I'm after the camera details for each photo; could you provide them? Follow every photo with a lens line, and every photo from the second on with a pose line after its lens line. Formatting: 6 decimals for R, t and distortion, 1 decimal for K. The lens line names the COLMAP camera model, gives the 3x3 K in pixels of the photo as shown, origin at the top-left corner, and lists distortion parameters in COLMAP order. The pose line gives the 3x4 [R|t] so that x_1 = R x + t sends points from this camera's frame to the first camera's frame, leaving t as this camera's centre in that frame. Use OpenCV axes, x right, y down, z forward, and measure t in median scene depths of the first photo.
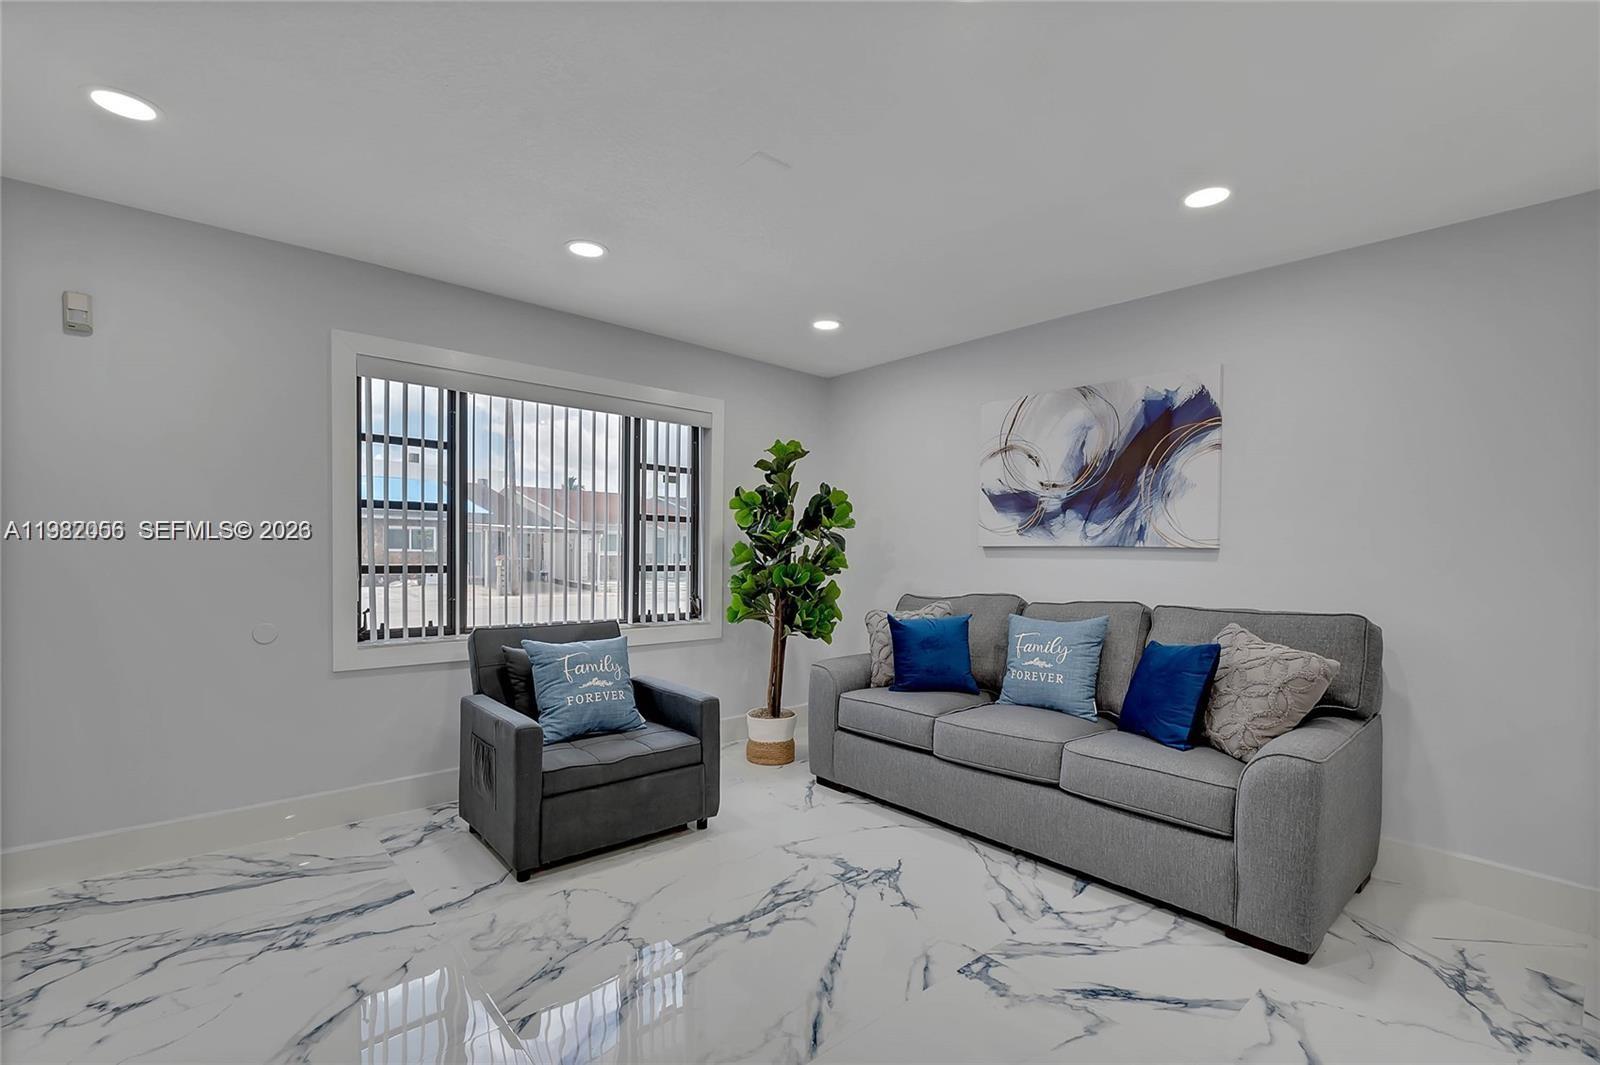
lens RADIAL K [[705.8, 0, 786.9], [0, 705.8, 565.2], [0, 0, 1]] dist [0.004327, 0.000296]
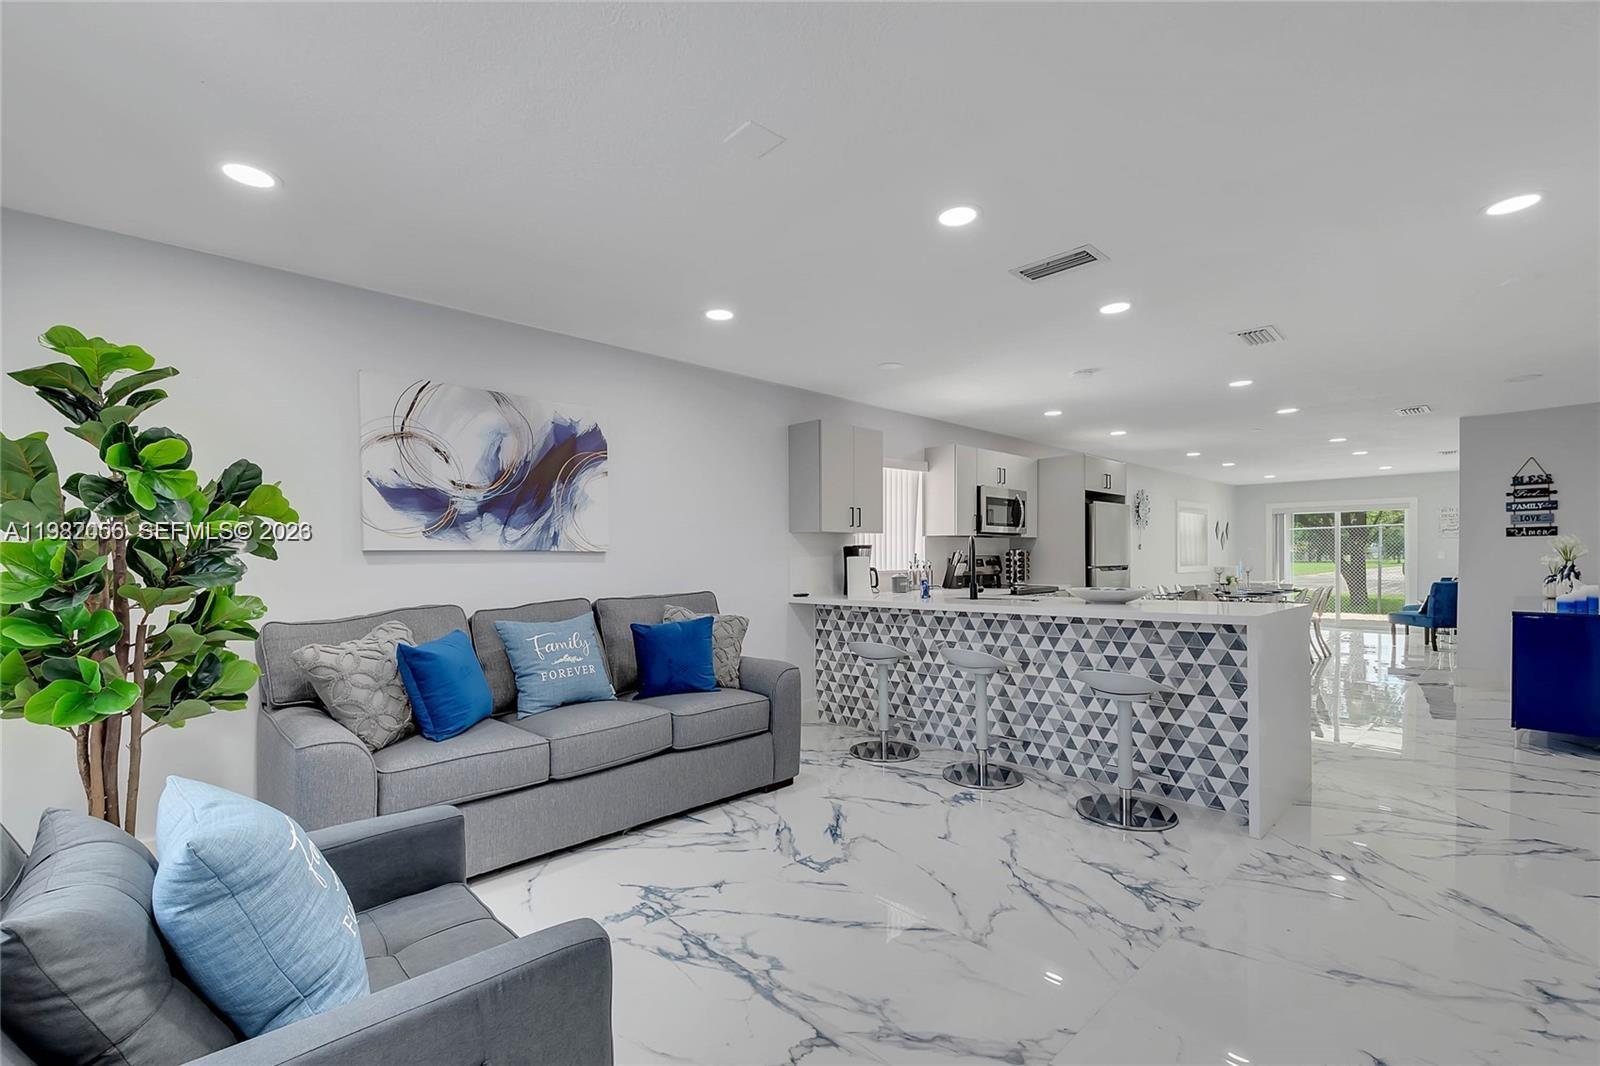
lens RADIAL K [[691.7, 0, 801.3], [0, 691.7, 561.5], [0, 0, 1]] dist [0.000977, -0.000518]
pose [[-0.051708, -0.017119, 0.998516, -0.665905], [0.023975, 0.999544, 0.018378, -0.020641], [-0.998374, 0.024889, -0.051274, 0.694944]]
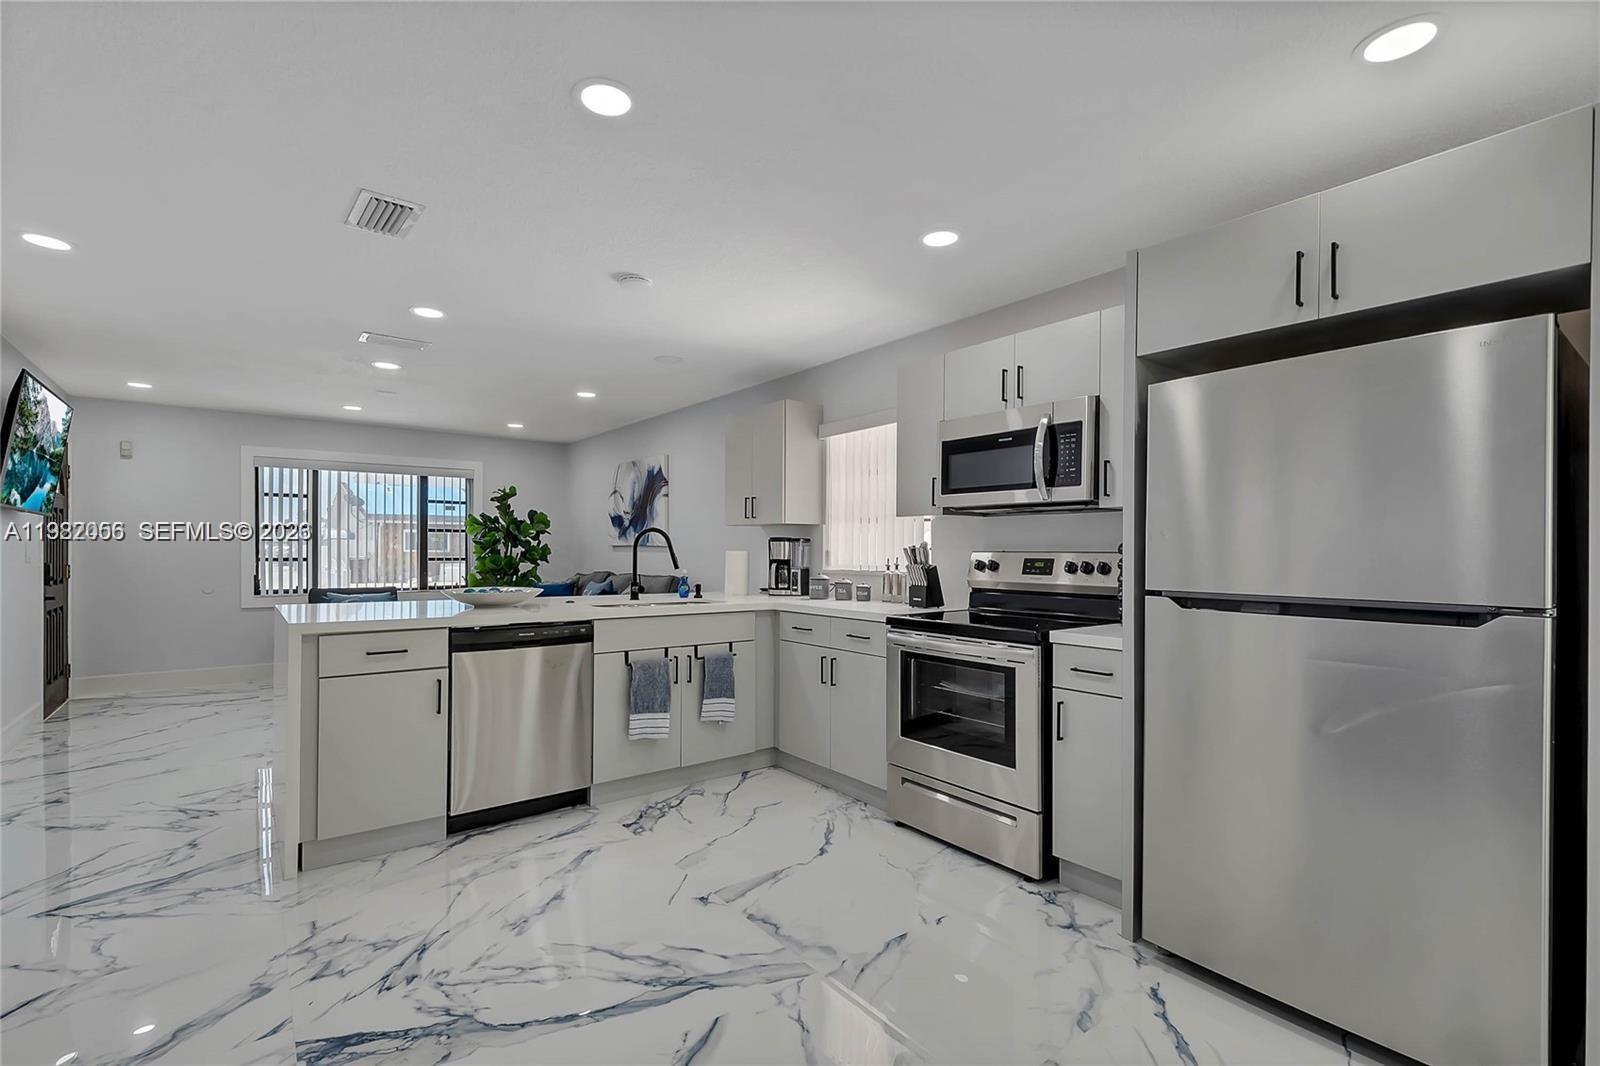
lens RADIAL K [[723.8, 0, 794.7], [0, 723.8, 554.8], [0, 0, 1]] dist [0.005130, -0.000442]
pose [[0.998198, -0.008265, -0.059437, 1.073118], [0.007651, 0.999915, -0.010563, 0.024544], [0.059520, 0.010089, 0.998176, -1.006366]]
